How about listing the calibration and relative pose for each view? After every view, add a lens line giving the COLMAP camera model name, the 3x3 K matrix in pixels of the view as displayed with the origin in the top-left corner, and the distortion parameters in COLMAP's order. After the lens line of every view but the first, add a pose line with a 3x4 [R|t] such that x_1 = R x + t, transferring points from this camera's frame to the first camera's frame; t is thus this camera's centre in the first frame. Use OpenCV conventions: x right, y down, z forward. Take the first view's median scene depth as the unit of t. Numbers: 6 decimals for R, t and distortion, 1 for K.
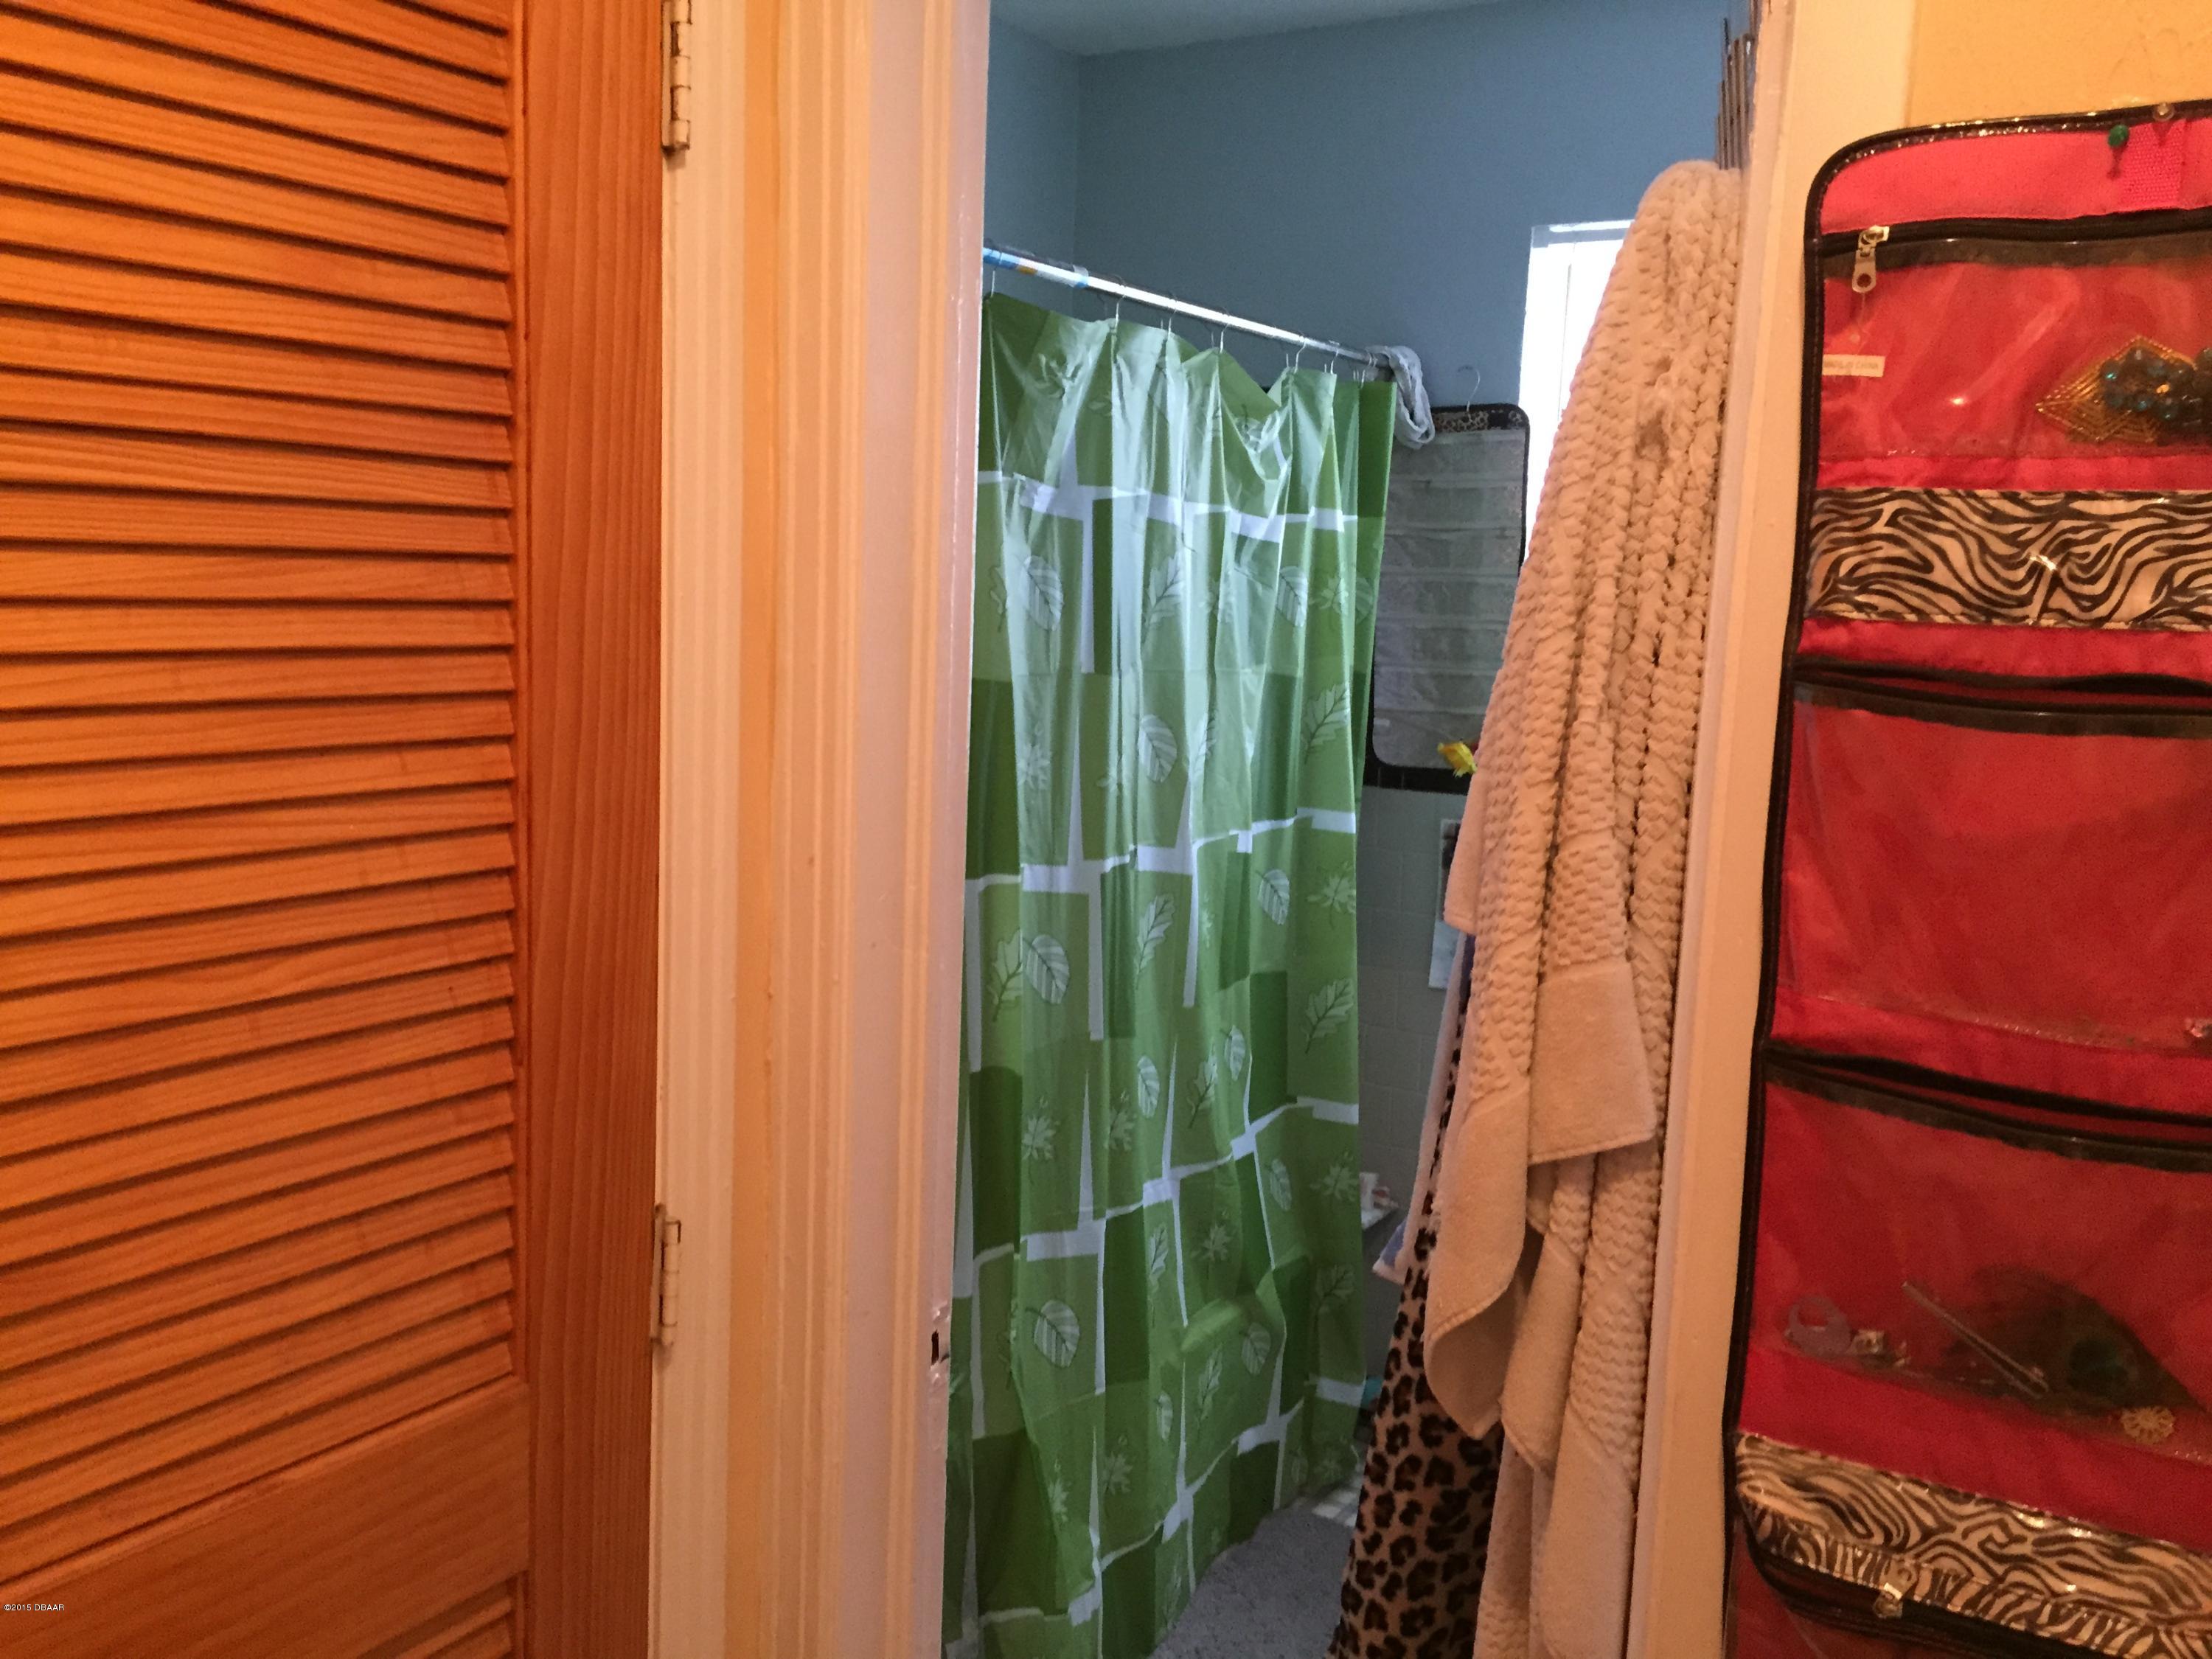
lens RADIAL K [[1877.9, 0, 1109.5], [0, 1877.9, 825.5], [0, 0, 1]] dist [0.079411, -0.102399]
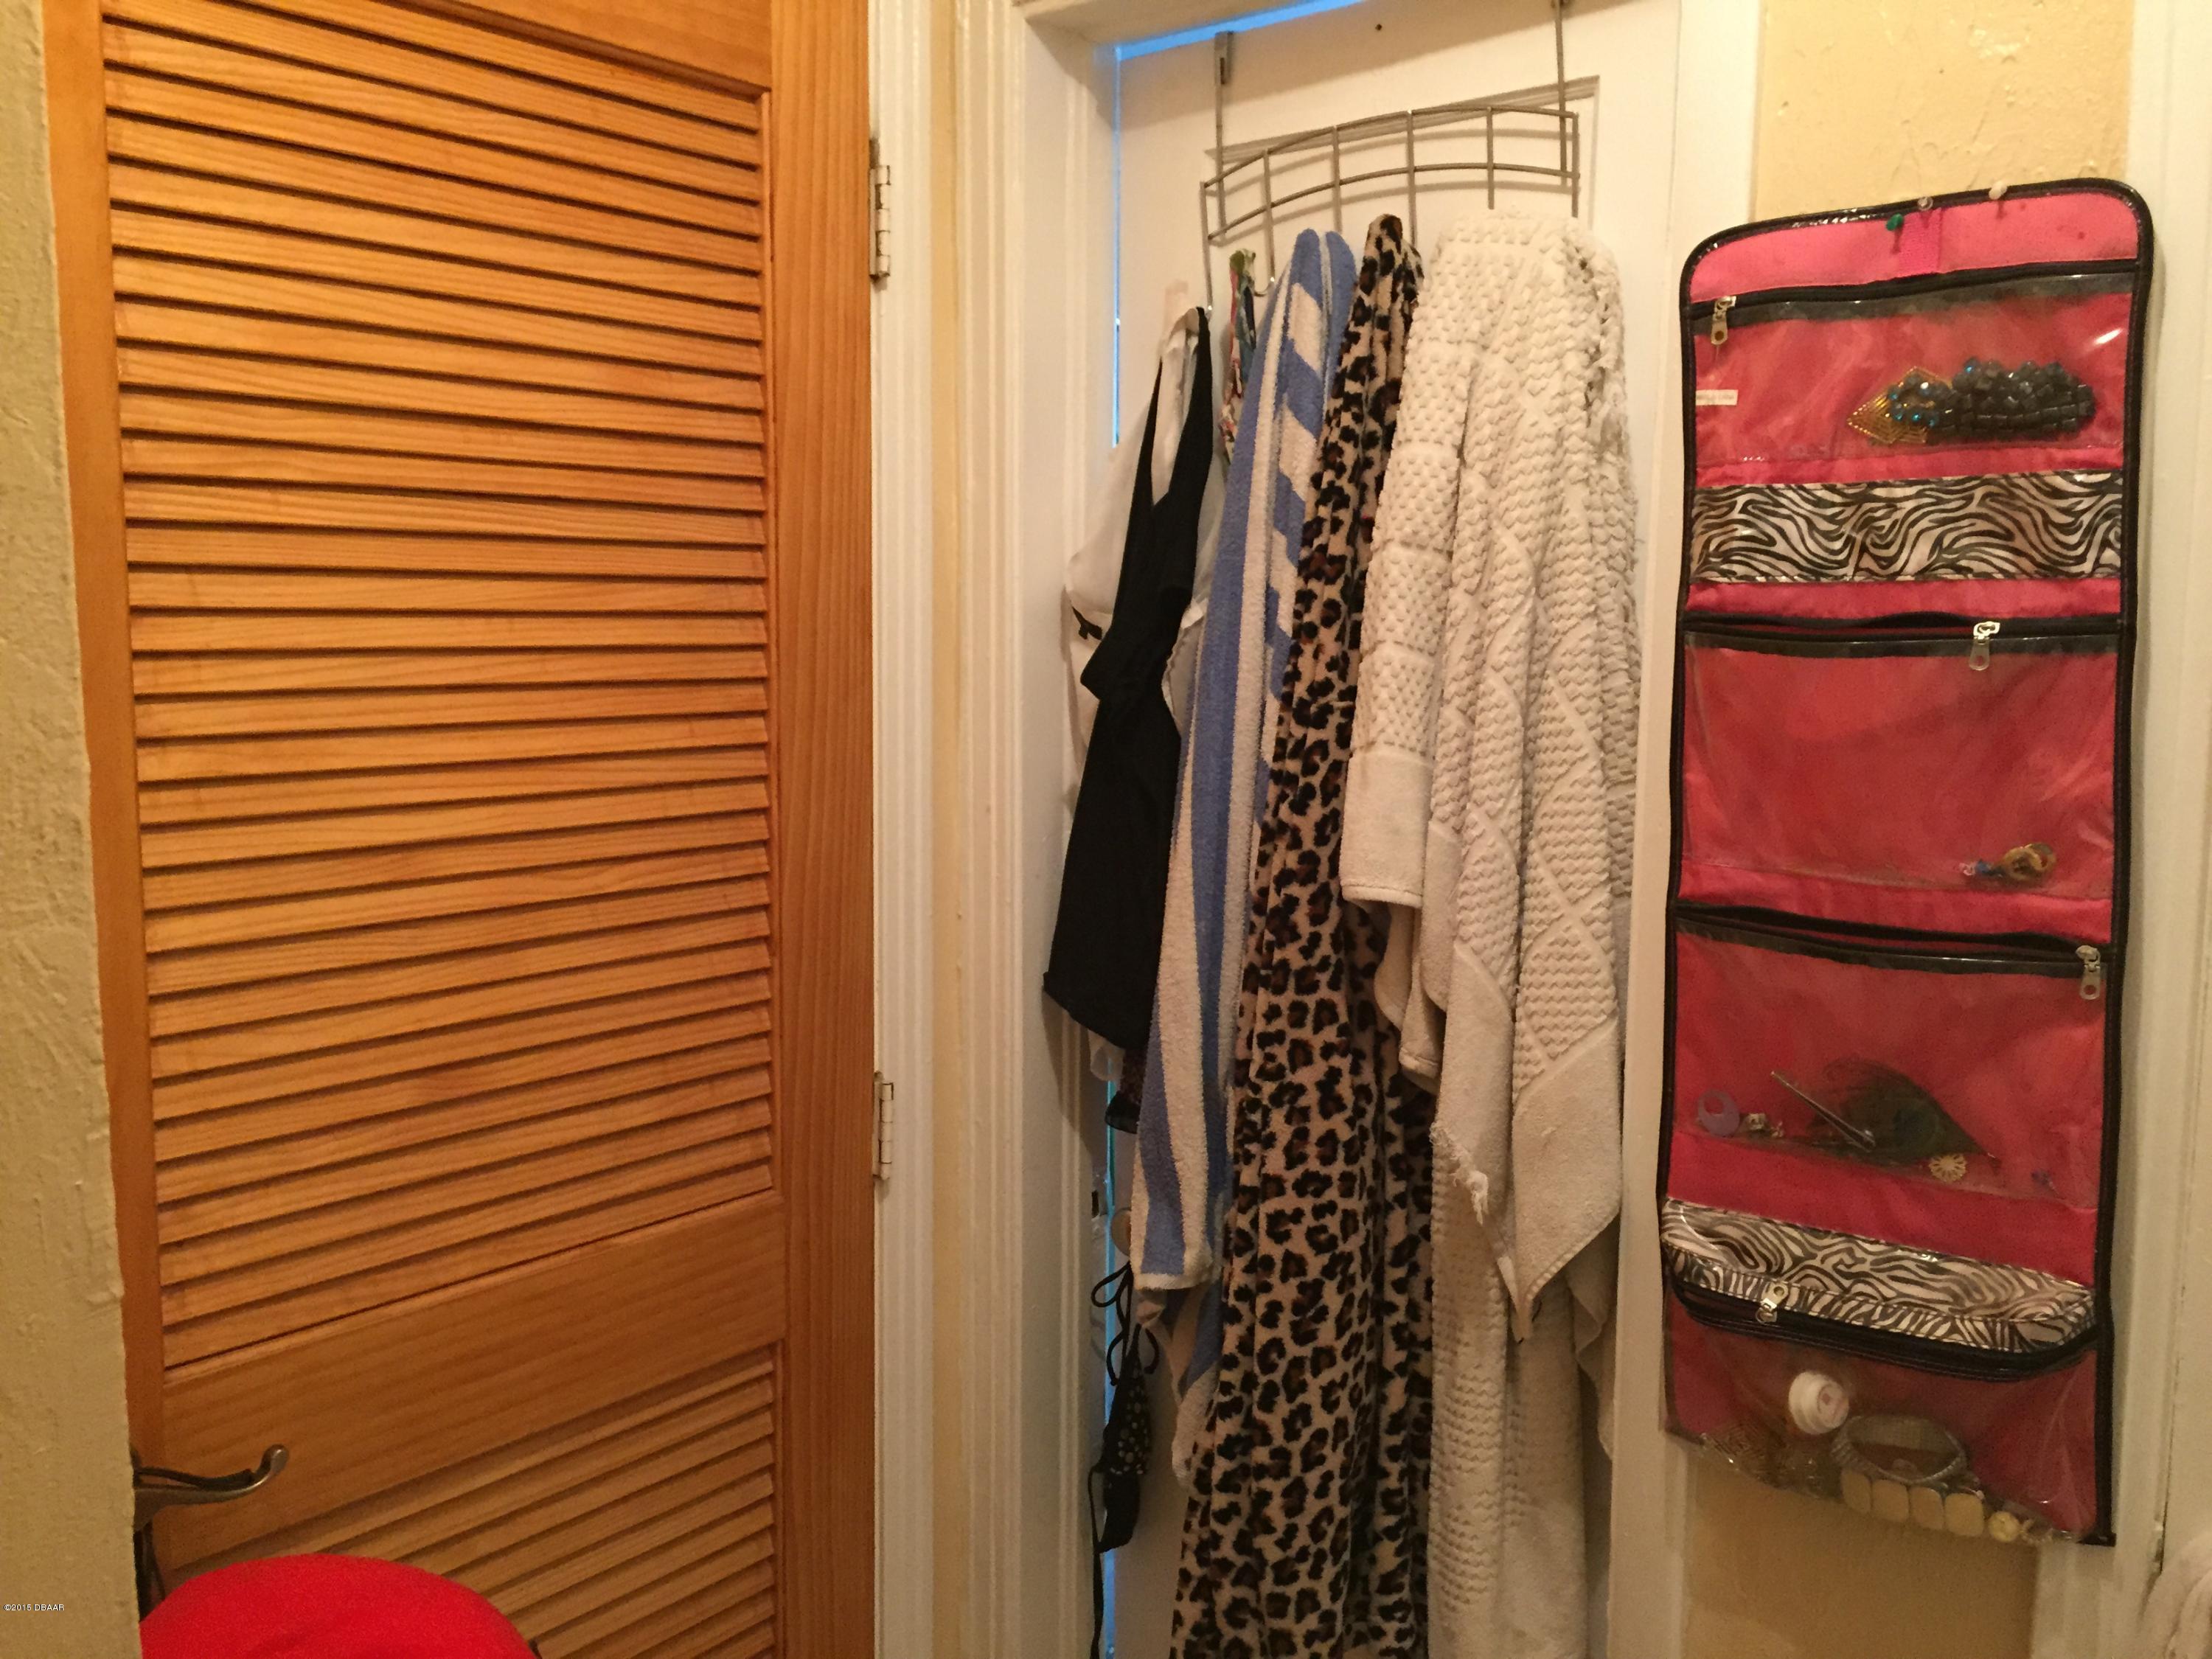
lens RADIAL K [[1877.9, 0, 1098.7], [0, 1877.9, 829.6], [0, 0, 1]] dist [0.079411, -0.102399]
pose [[0.991637, -0.016889, -0.127948, 0.115217], [0.013609, 0.999557, -0.026464, 0.094240], [0.128338, 0.024501, 0.991428, -0.383446]]
